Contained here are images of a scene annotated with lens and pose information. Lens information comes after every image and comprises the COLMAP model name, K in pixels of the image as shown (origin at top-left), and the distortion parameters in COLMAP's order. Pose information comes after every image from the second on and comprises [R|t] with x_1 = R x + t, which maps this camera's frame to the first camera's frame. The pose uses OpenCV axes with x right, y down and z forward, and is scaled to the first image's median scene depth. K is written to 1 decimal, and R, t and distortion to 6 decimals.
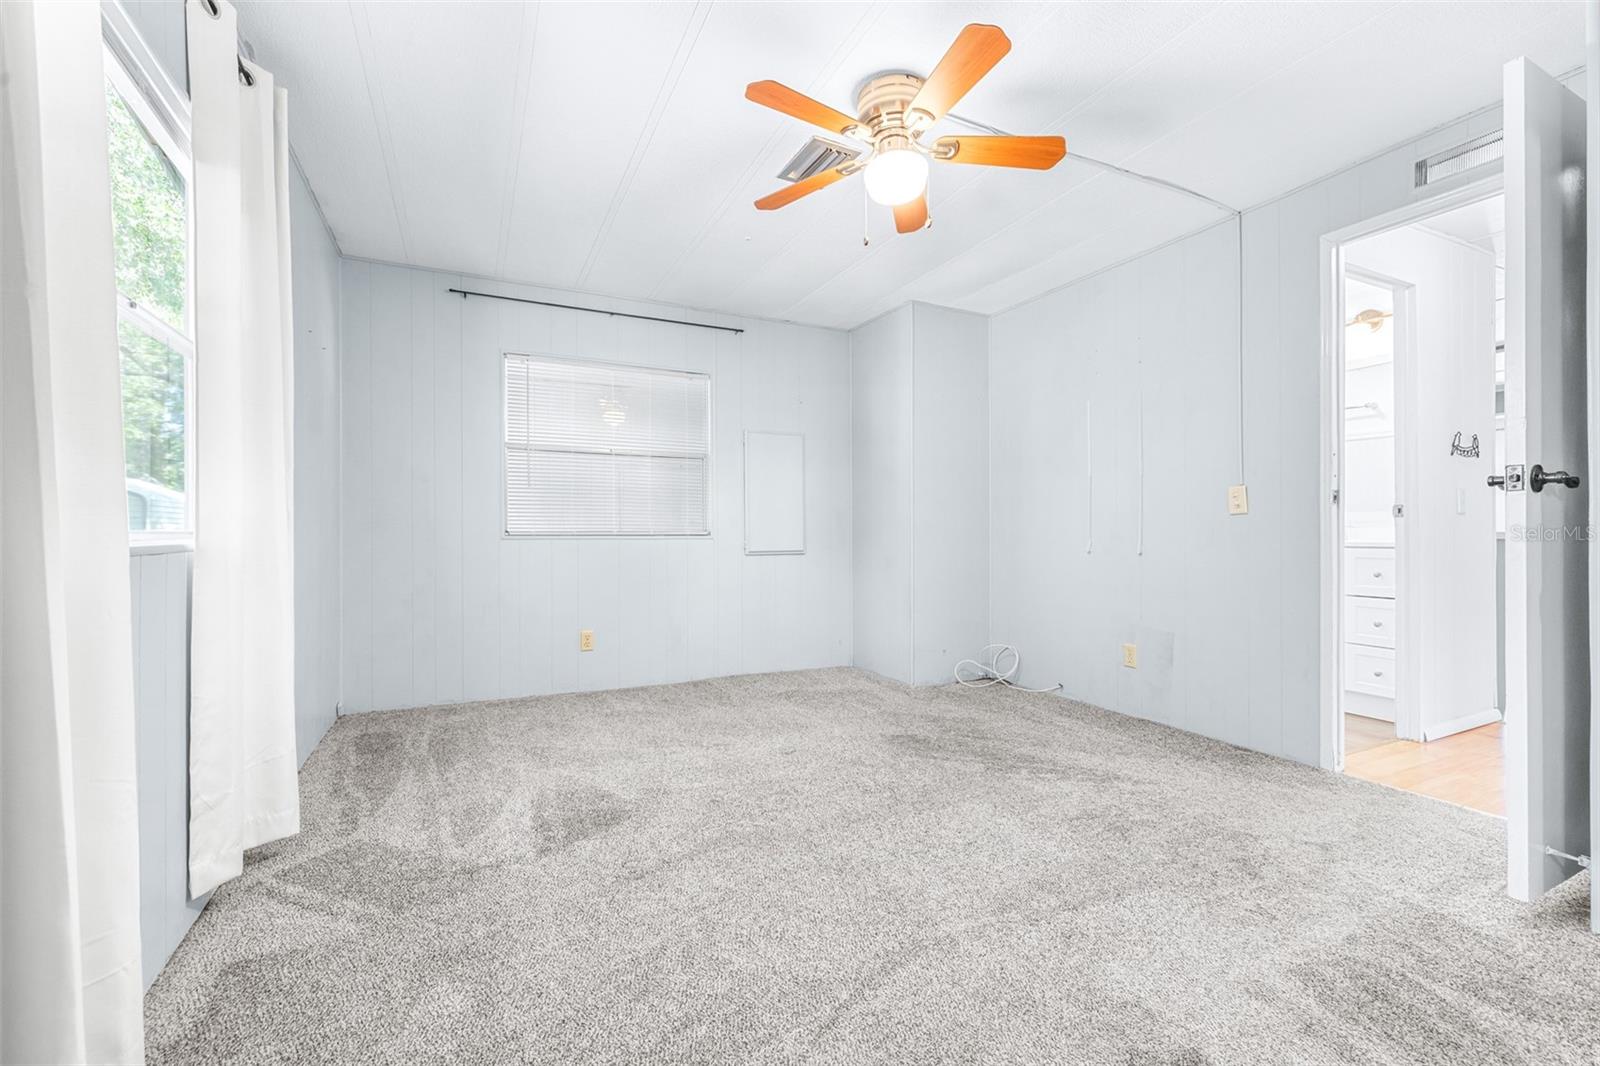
lens RADIAL K [[680.0, 0, 802.1], [0, 680.0, 523.2], [0, 0, 1]] dist [-0.003012, -0.000002]
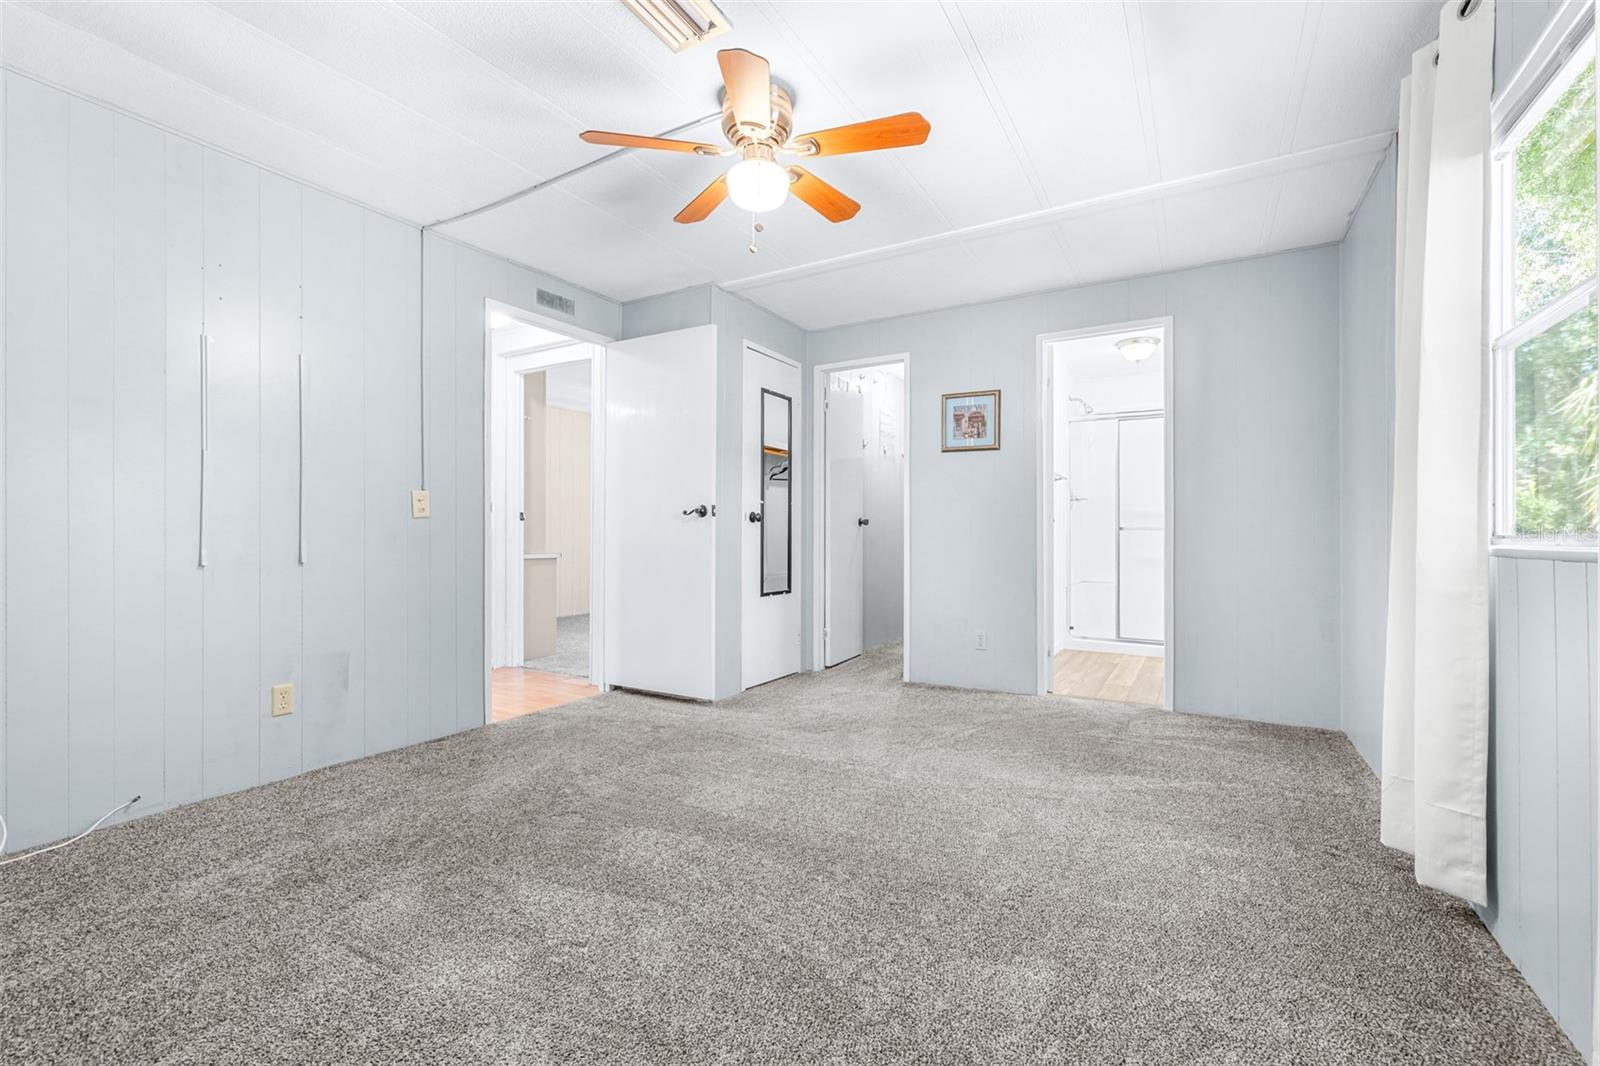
lens RADIAL K [[680.0, 0, 802.1], [0, 680.0, 523.2], [0, 0, 1]] dist [-0.003012, -0.000002]
pose [[-0.556726, 0.014473, 0.830570, -0.607651], [-0.016618, 0.999454, -0.028555, 0.016309], [-0.830530, -0.029700, -0.556182, 1.238850]]
